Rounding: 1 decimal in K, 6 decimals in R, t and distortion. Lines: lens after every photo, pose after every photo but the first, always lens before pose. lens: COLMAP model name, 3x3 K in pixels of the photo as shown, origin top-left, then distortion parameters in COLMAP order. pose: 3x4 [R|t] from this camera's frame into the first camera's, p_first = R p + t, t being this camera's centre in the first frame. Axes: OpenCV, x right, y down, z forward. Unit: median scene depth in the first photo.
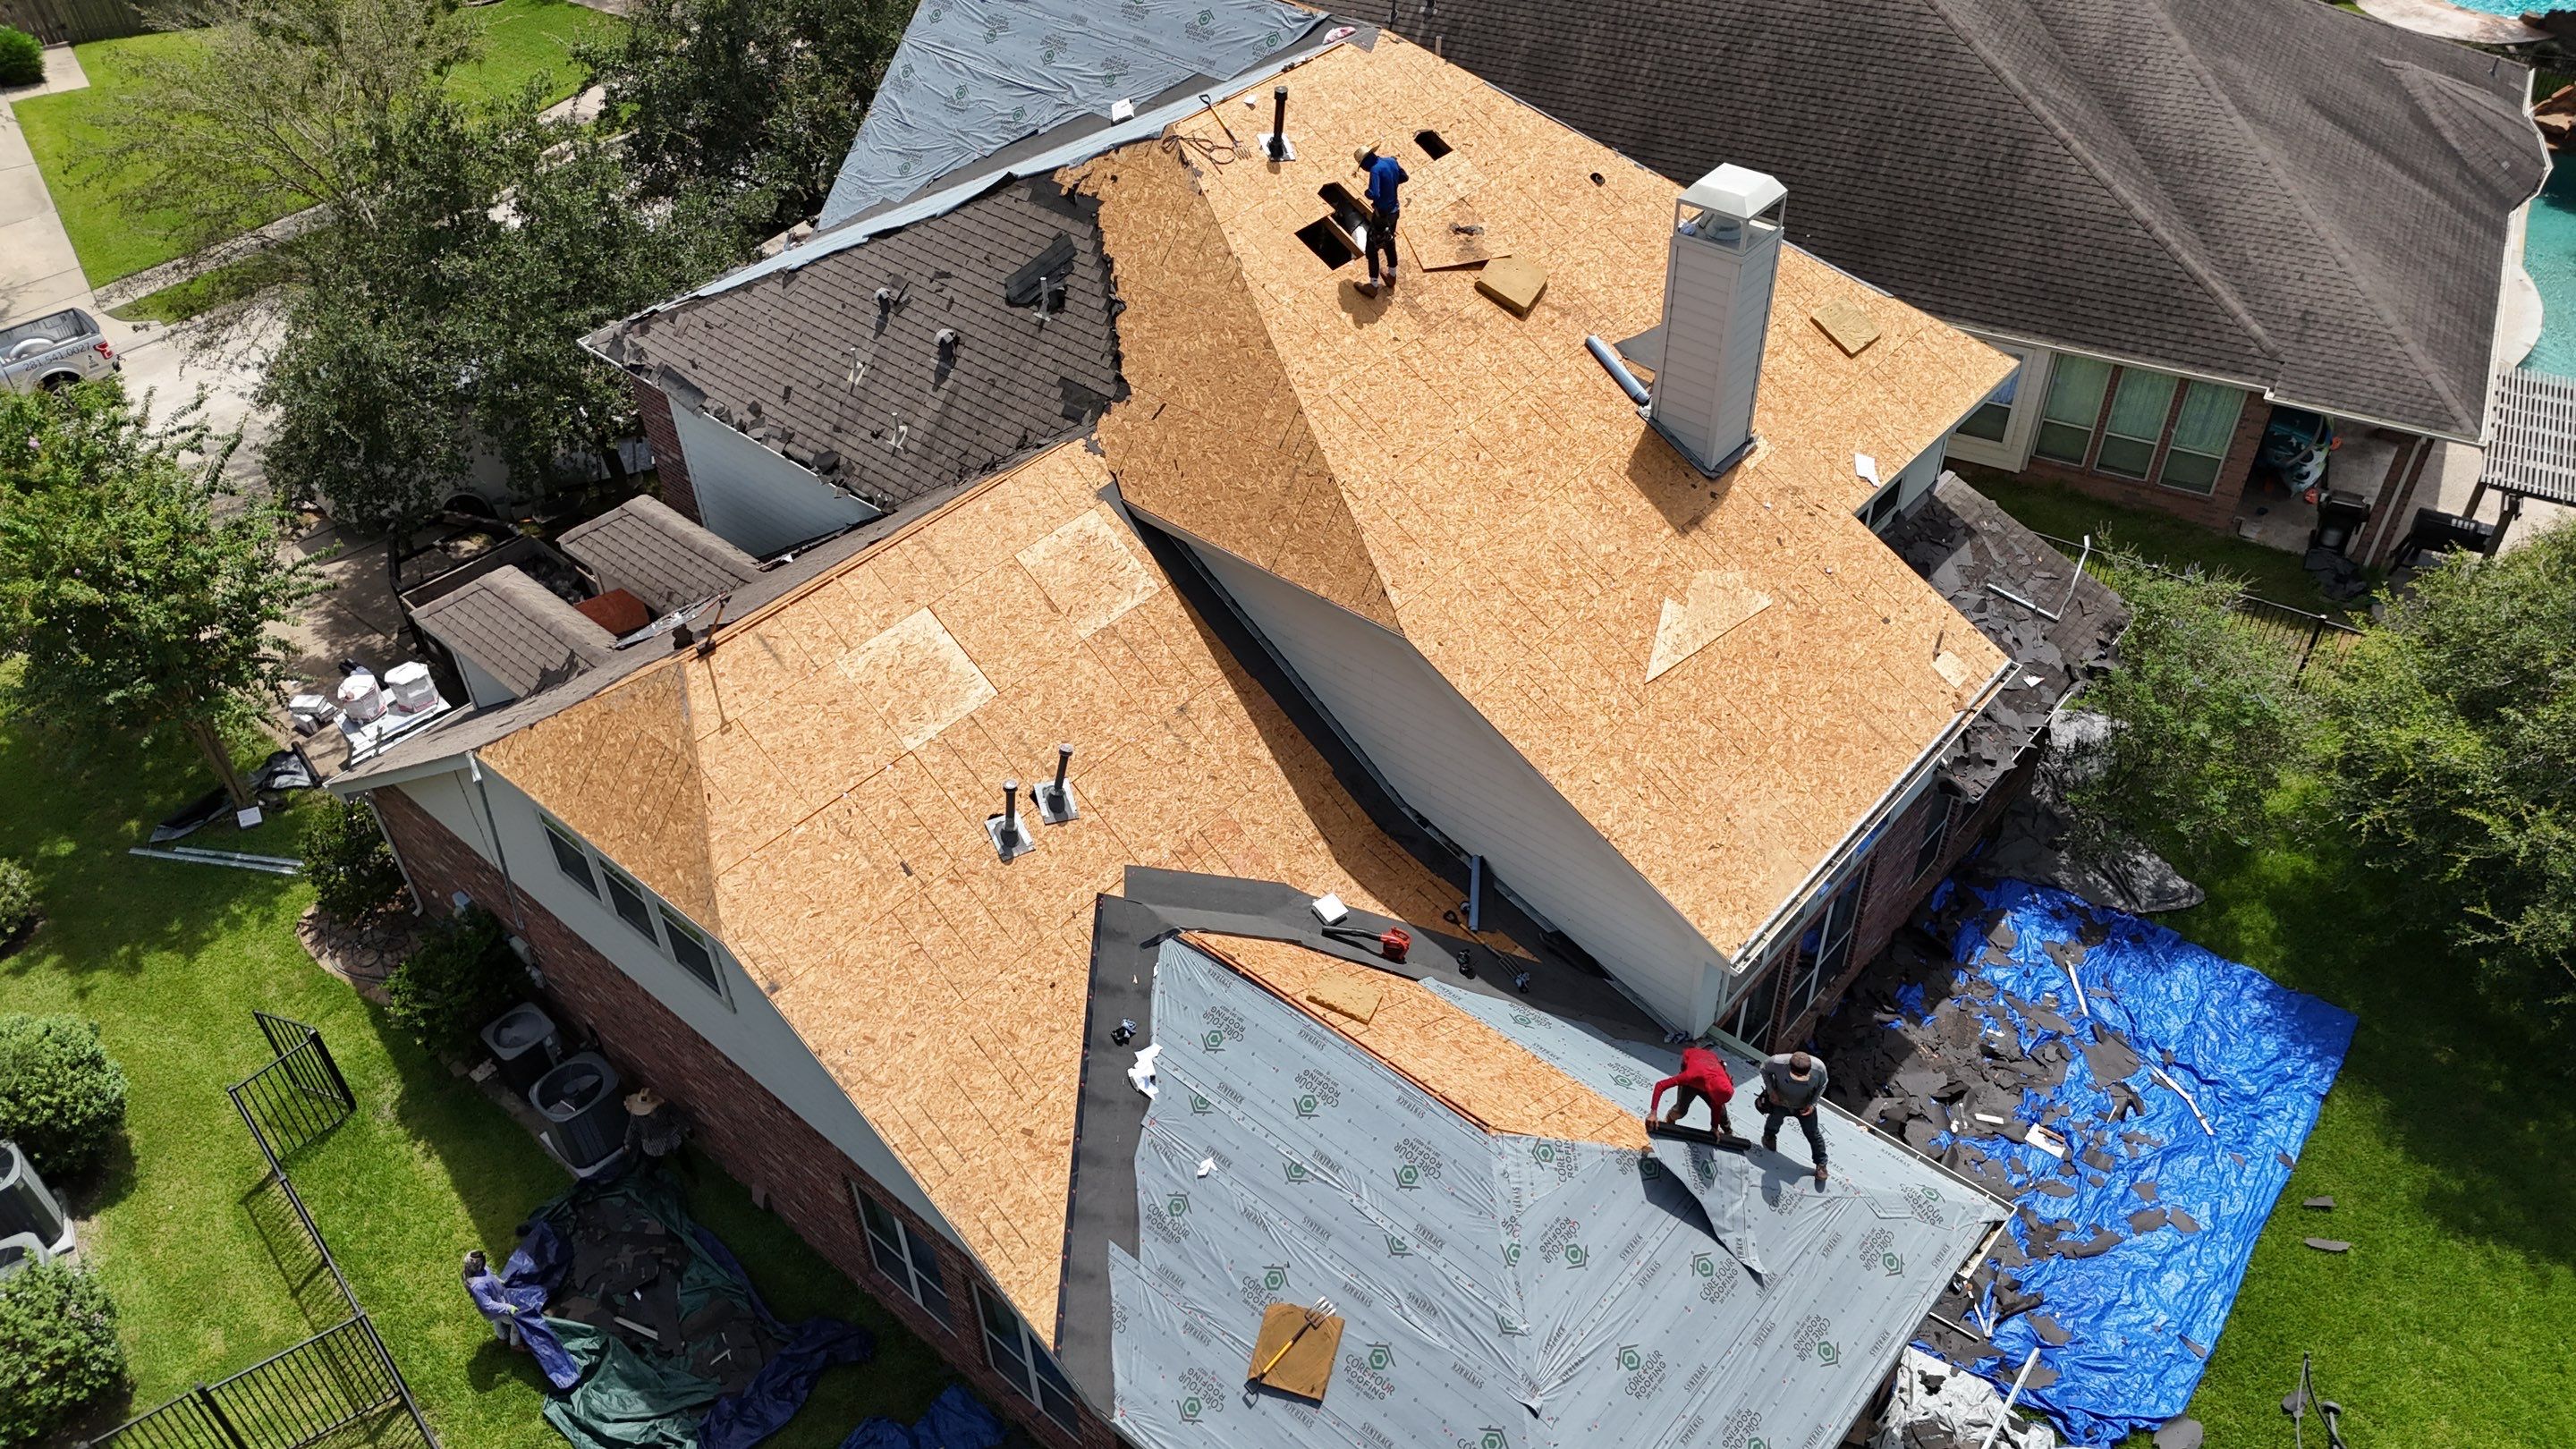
lens RADIAL K [[1902.9, 0, 1288.8], [0, 1902.9, 717.9], [0, 0, 1]] dist [0.069739, -0.079646]
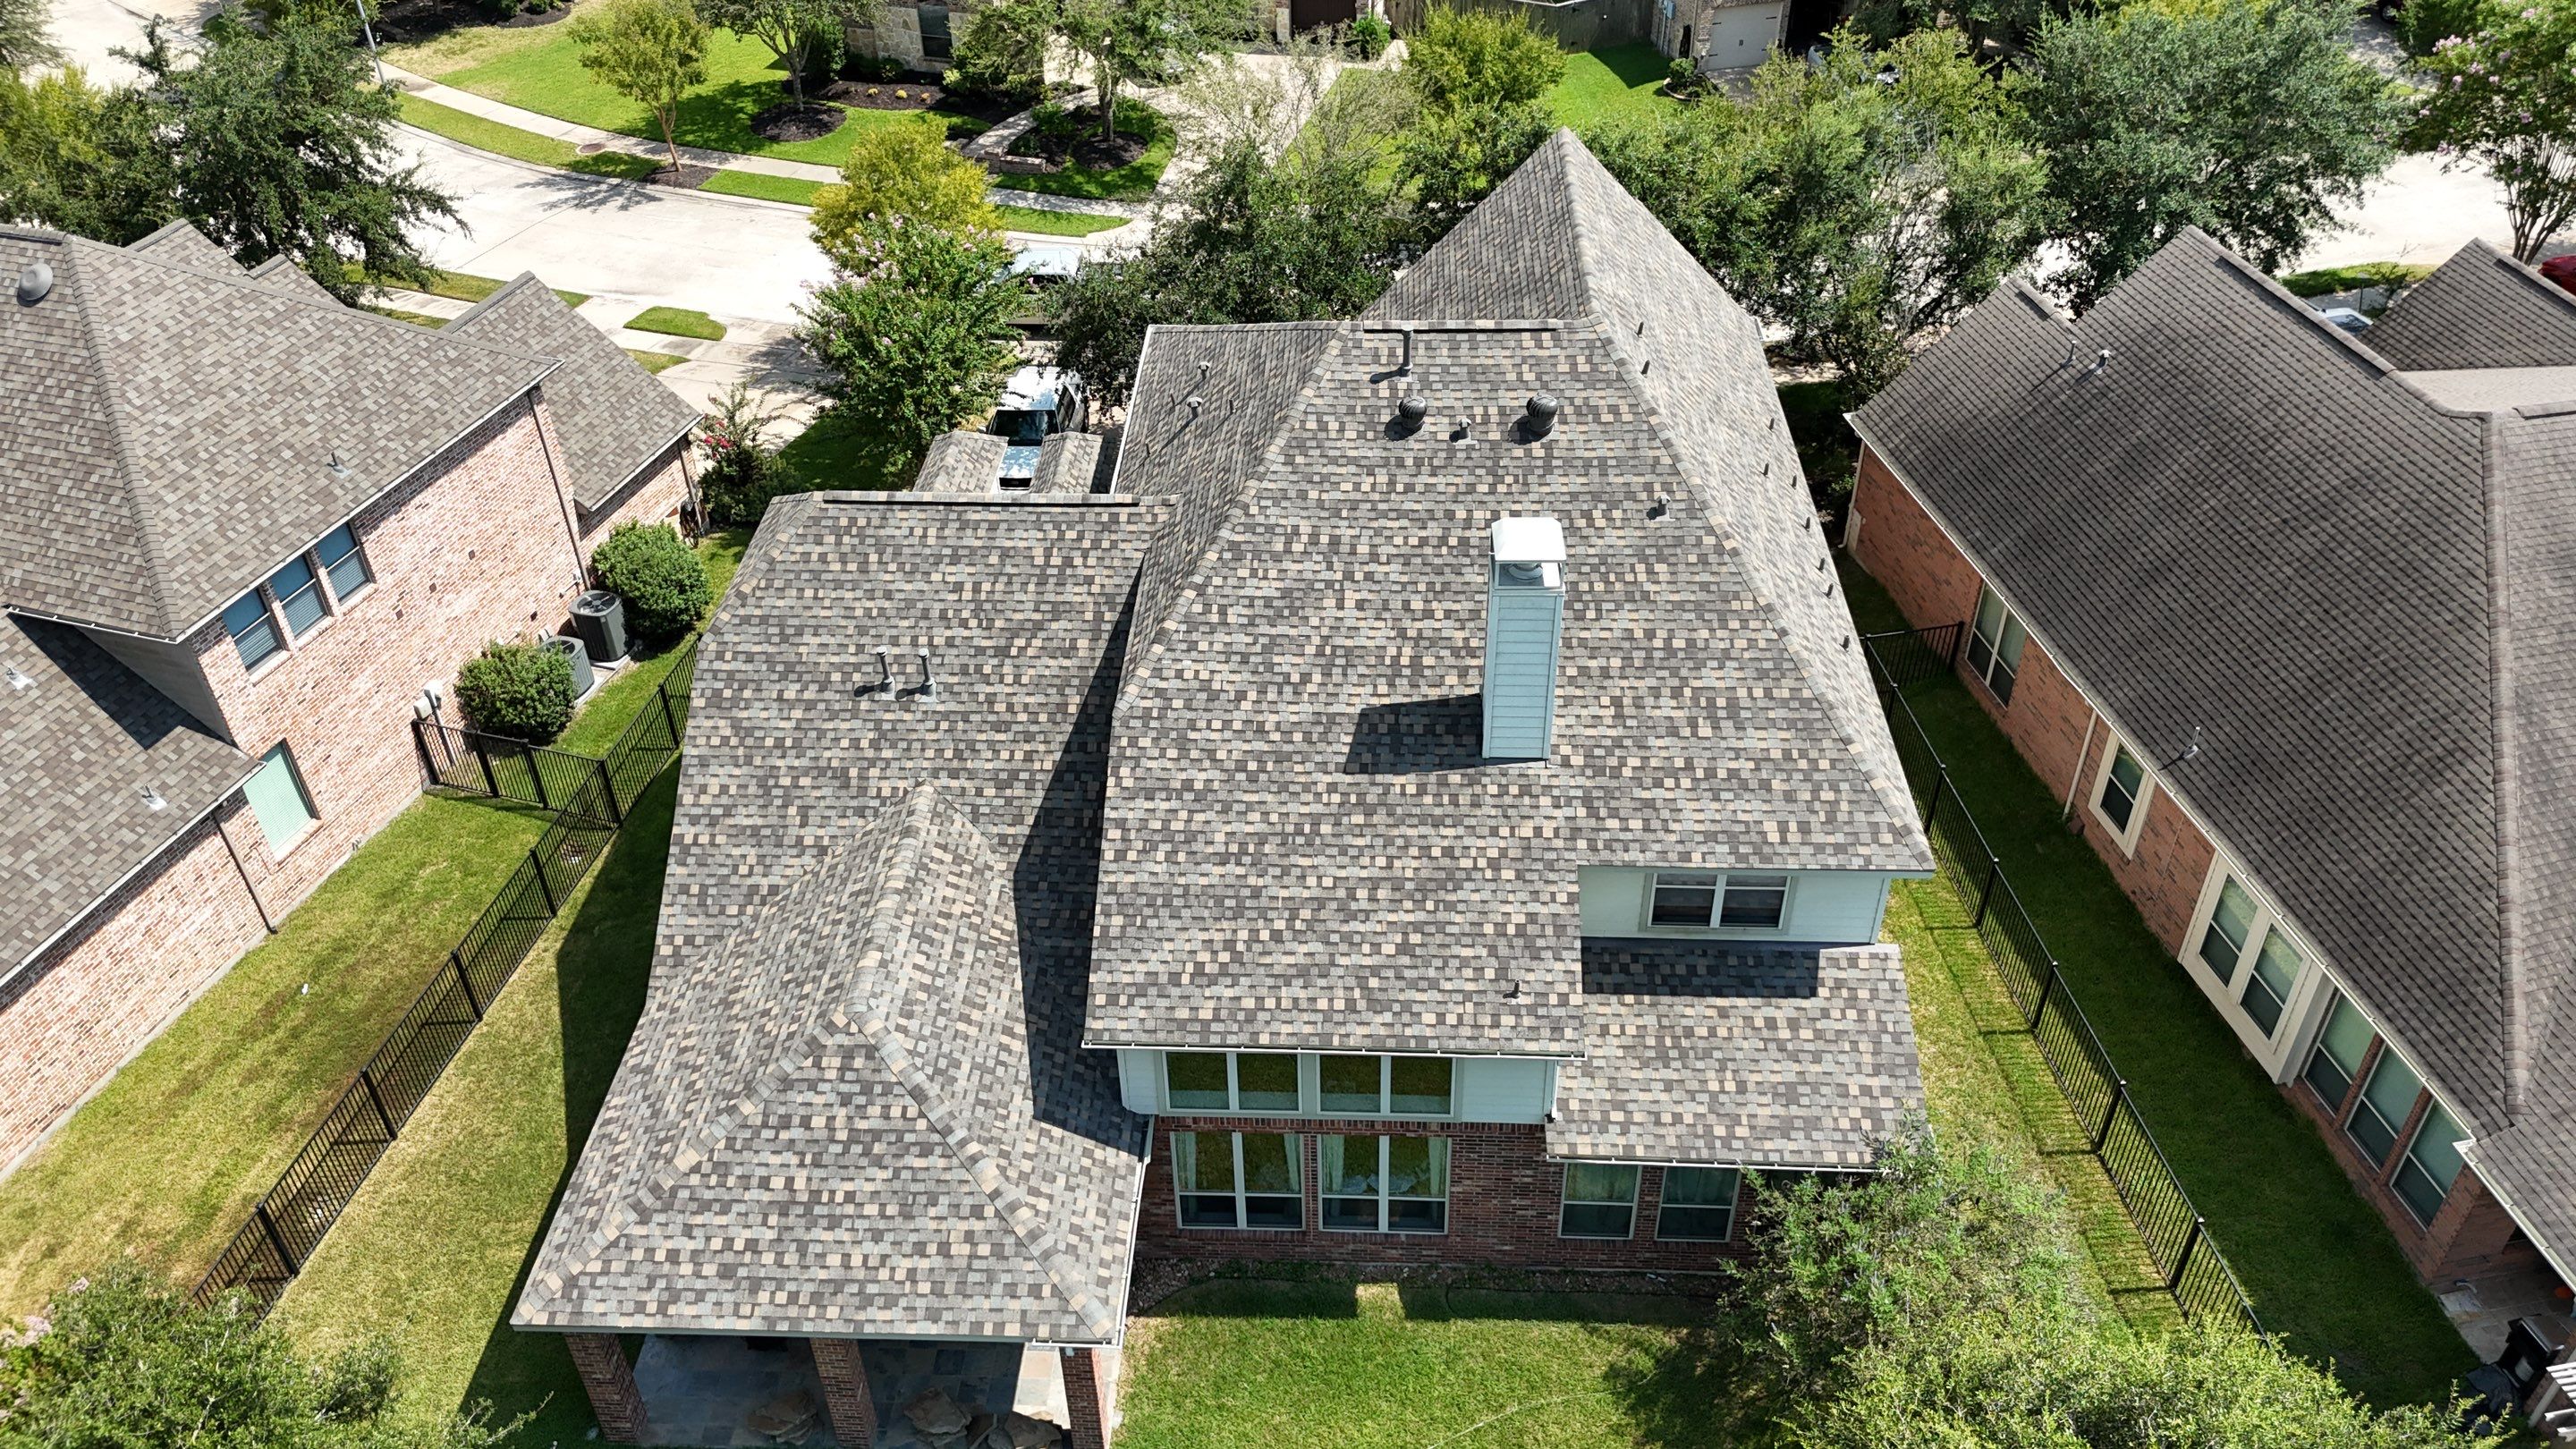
lens RADIAL K [[1895.1, 0, 1287.7], [0, 1895.1, 711.2], [0, 0, 1]] dist [0.079052, -0.090790]
pose [[0.618224, 0.485751, -0.617936, 0.560866], [-0.506875, 0.847248, 0.158899, -0.182451], [0.600731, 0.214981, 0.770004, 0.032730]]
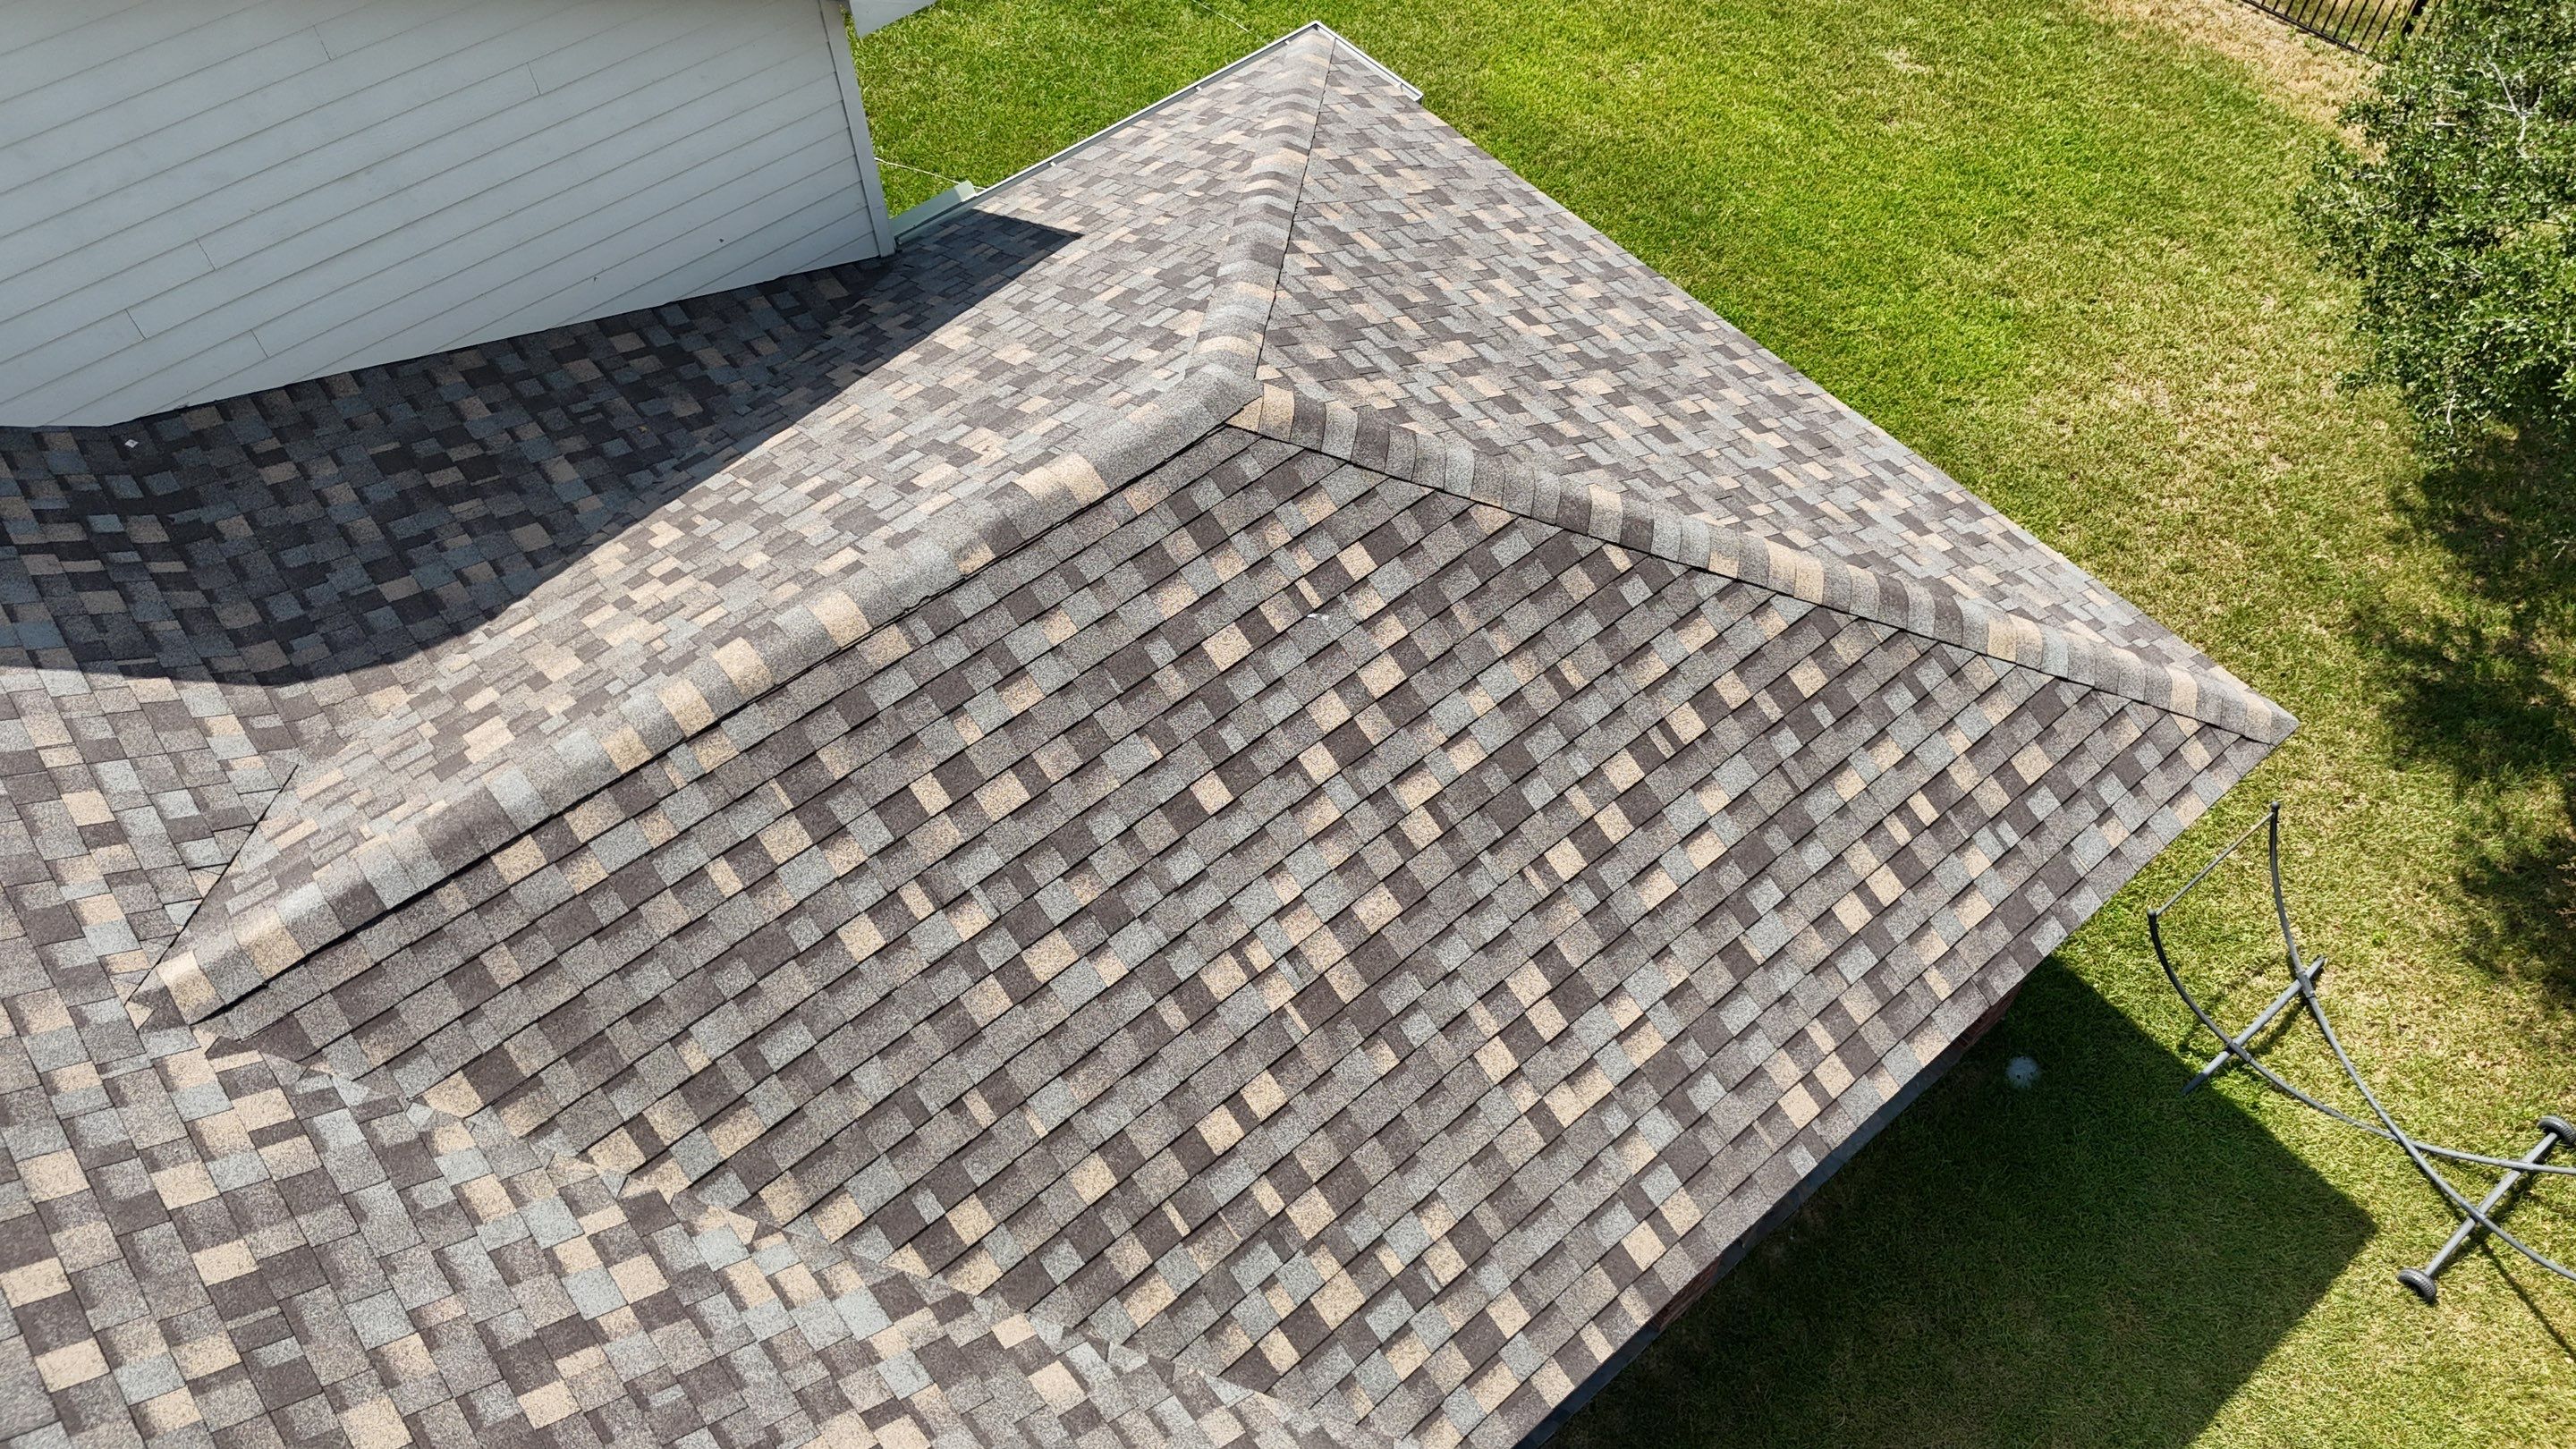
lens RADIAL K [[1895.1, 0, 1289.4], [0, 1895.1, 720.0], [0, 0, 1]] dist [0.079052, -0.090790]
pose [[0.163786, -0.780543, 0.603263, -0.119787], [0.648473, 0.546021, 0.530419, 0.017717], [-0.743409, 0.304325, 0.595592, 0.388148]]
